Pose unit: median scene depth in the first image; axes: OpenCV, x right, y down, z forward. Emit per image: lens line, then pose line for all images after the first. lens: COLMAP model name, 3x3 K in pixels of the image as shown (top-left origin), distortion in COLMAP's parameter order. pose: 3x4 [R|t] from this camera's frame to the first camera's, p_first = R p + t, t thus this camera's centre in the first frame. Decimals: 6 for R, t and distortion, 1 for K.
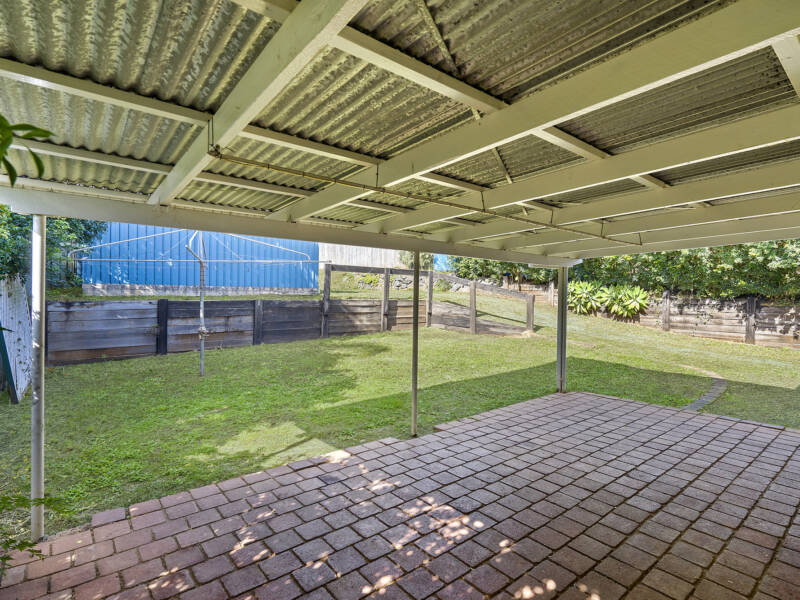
lens RADIAL K [[404.5, 0, 399.7], [0, 404.5, 313.1], [0, 0, 1]] dist [0.000187, -0.000038]
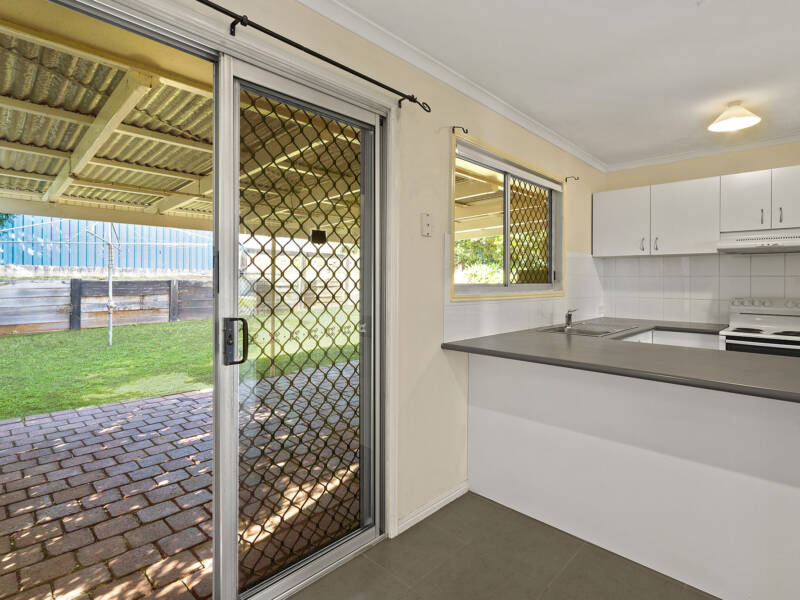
lens RADIAL K [[407.5, 0, 400.0], [0, 407.5, 300.0], [0, 0, 1]] dist [-0.000928, -0.000853]
pose [[0.993127, -0.010182, 0.116601, 0.148279], [0.009704, 0.999942, 0.004669, 0.026059], [-0.116642, -0.003505, 0.993168, -0.180949]]
